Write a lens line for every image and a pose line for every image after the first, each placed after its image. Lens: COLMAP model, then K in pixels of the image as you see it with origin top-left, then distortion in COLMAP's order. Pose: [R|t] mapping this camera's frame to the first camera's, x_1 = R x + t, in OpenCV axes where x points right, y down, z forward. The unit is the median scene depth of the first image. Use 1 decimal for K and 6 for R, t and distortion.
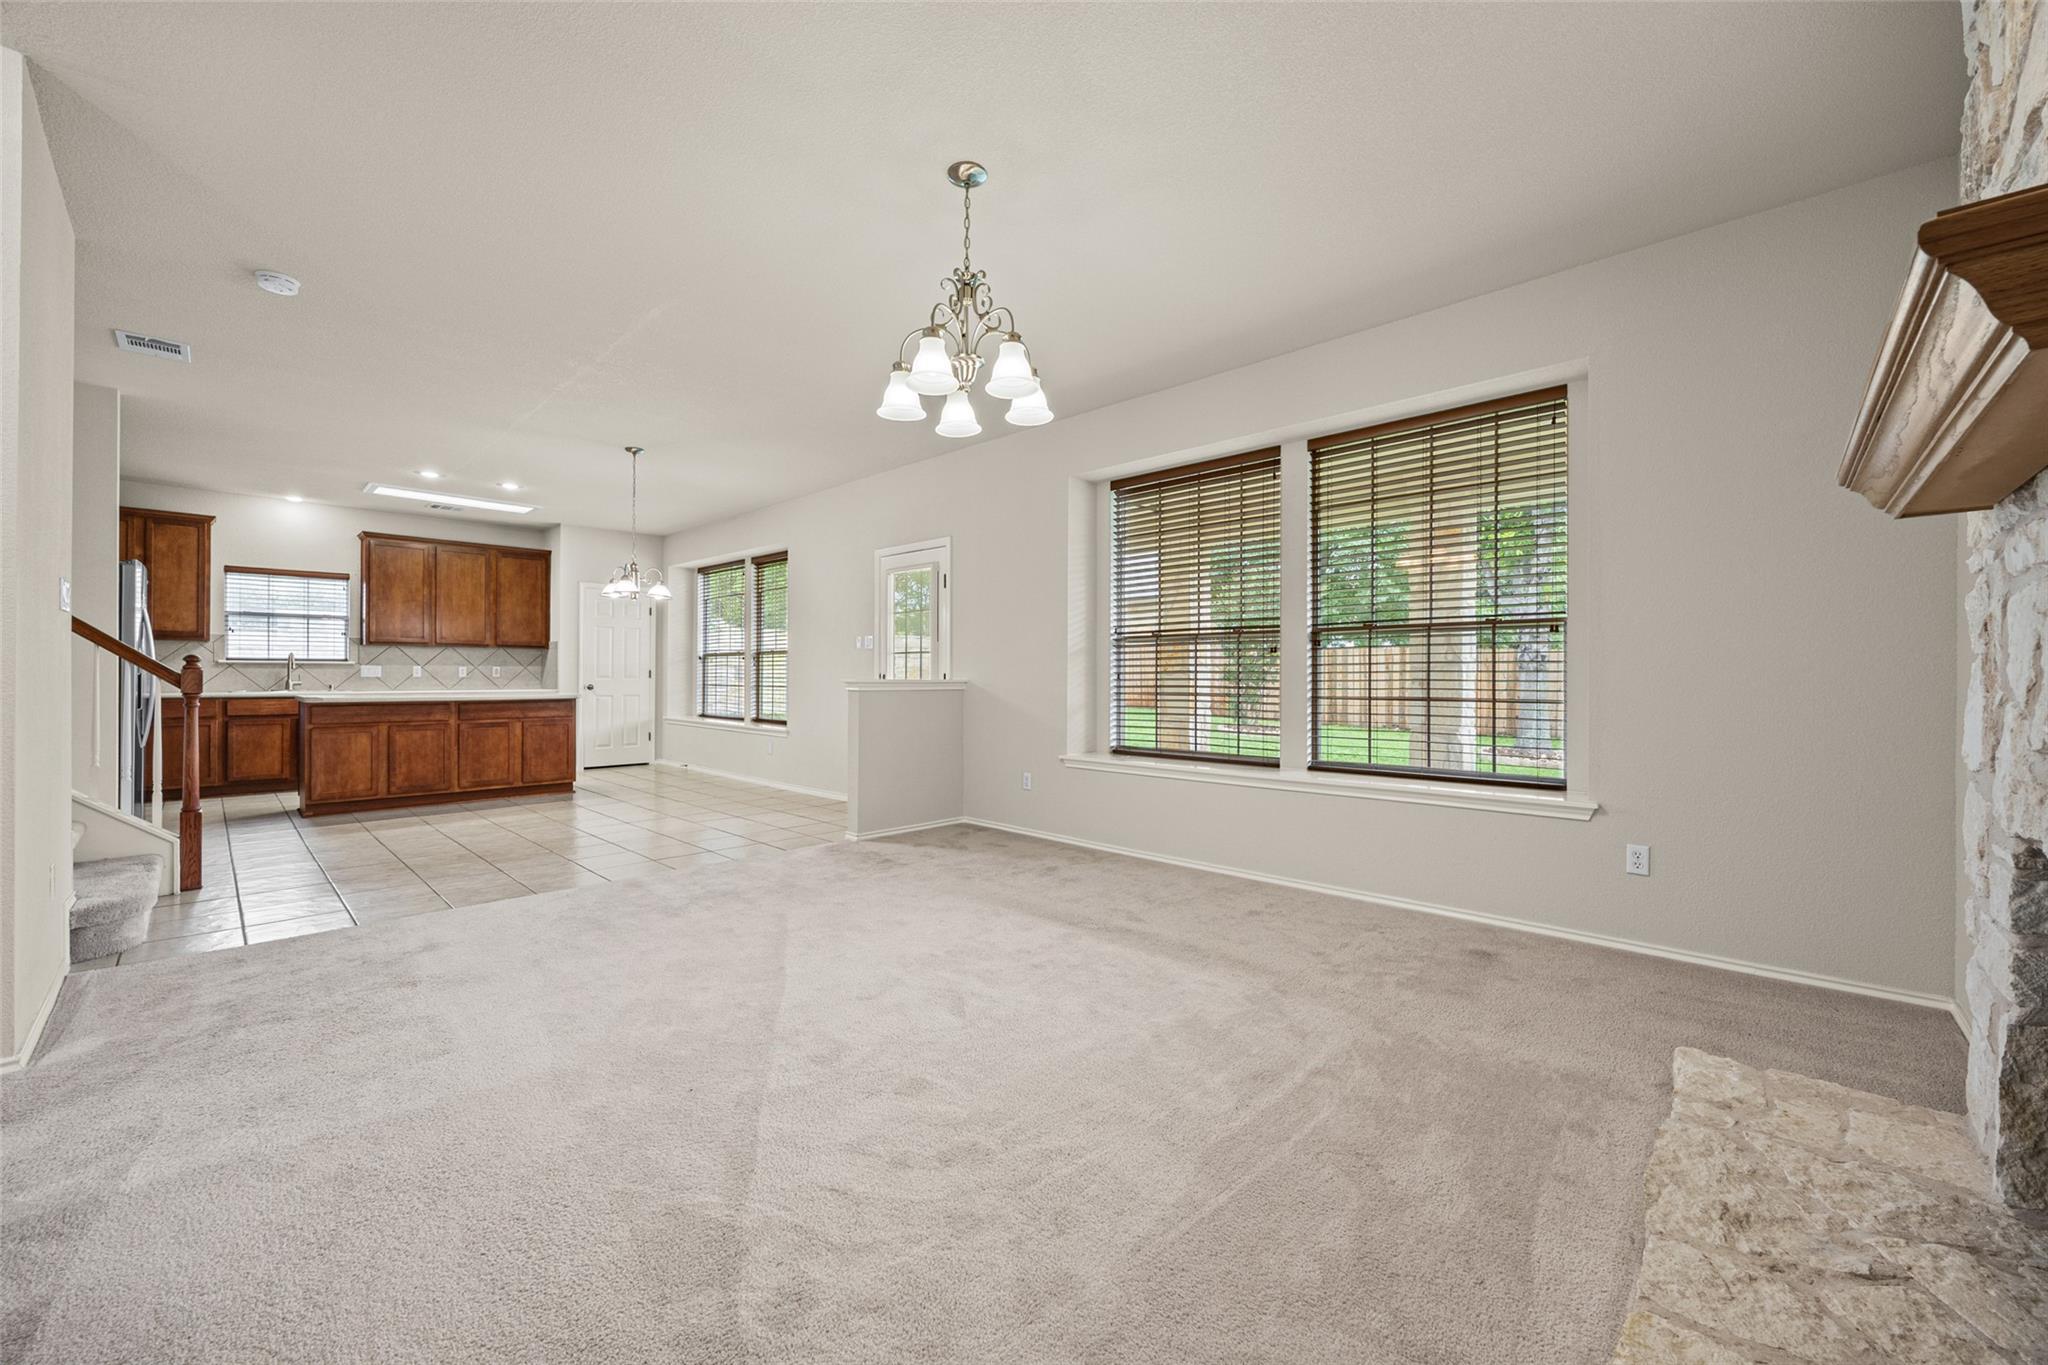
lens RADIAL K [[786.1, 0, 1020.5], [0, 786.1, 677.1], [0, 0, 1]] dist [0.000192, 0.000106]
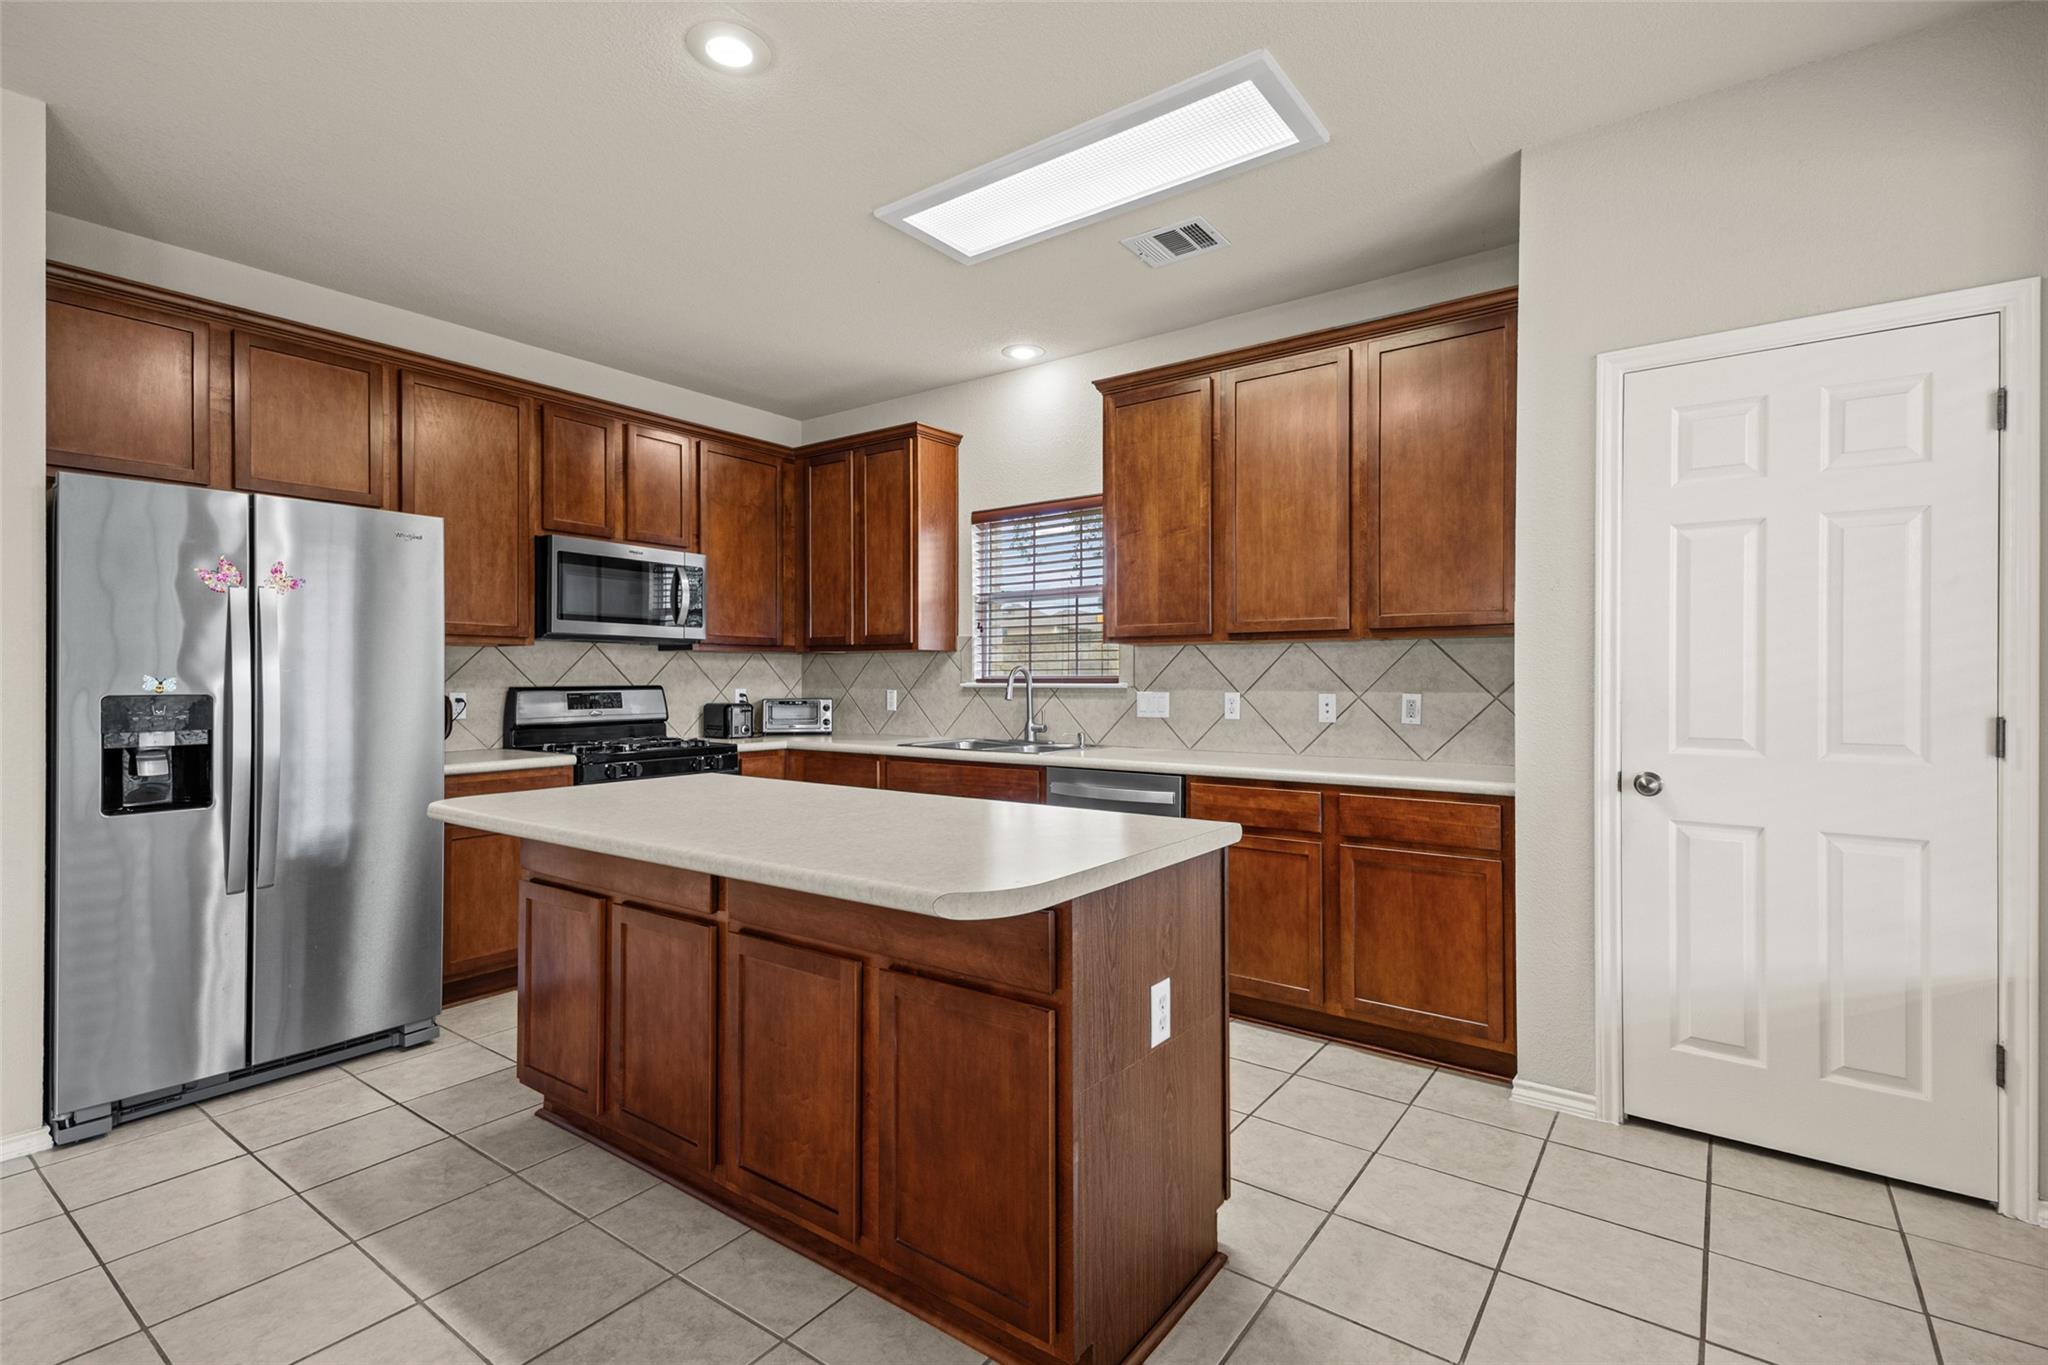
lens RADIAL K [[940.3, 0, 1024.0], [0, 940.3, 682.5], [0, 0, 1]] dist [0.027935, -0.000360]
pose [[0.126448, 0.001666, -0.991972, -0.339254], [-0.000653, 0.999999, 0.001596, -0.022251], [0.991973, 0.000446, 0.126449, 0.929766]]
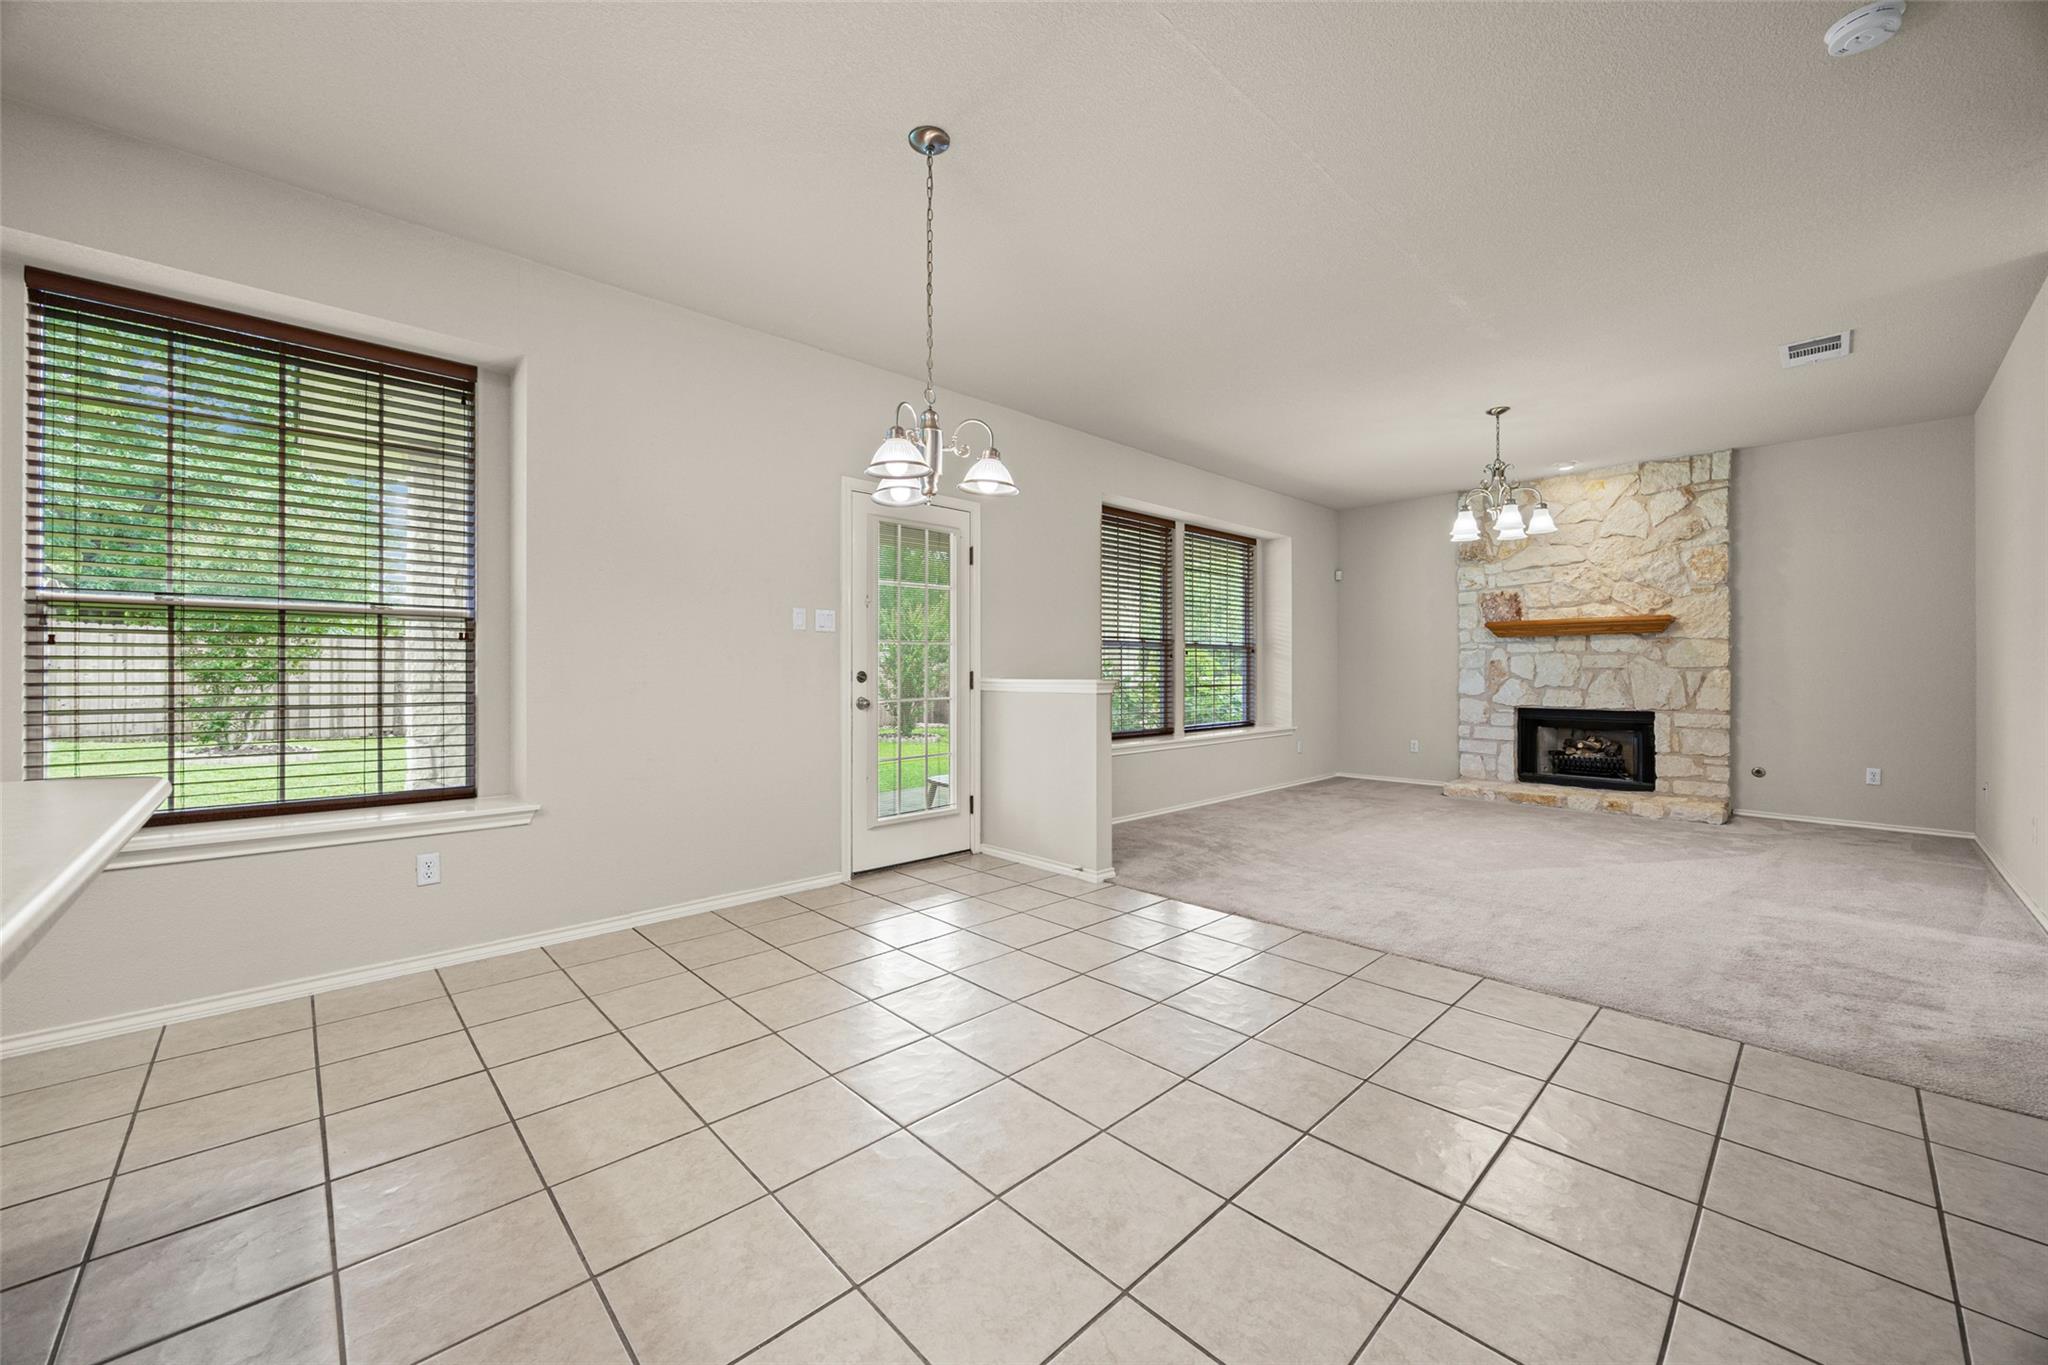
lens RADIAL K [[783.8, 0, 1023.5], [0, 783.8, 659.3], [0, 0, 1]] dist [-0.000996, -0.000111]
pose [[0.039485, 0.019891, 0.999022, -0.703630], [0.004216, 0.999790, -0.020073, -0.000920], [-0.999211, 0.005005, 0.039393, 0.723746]]
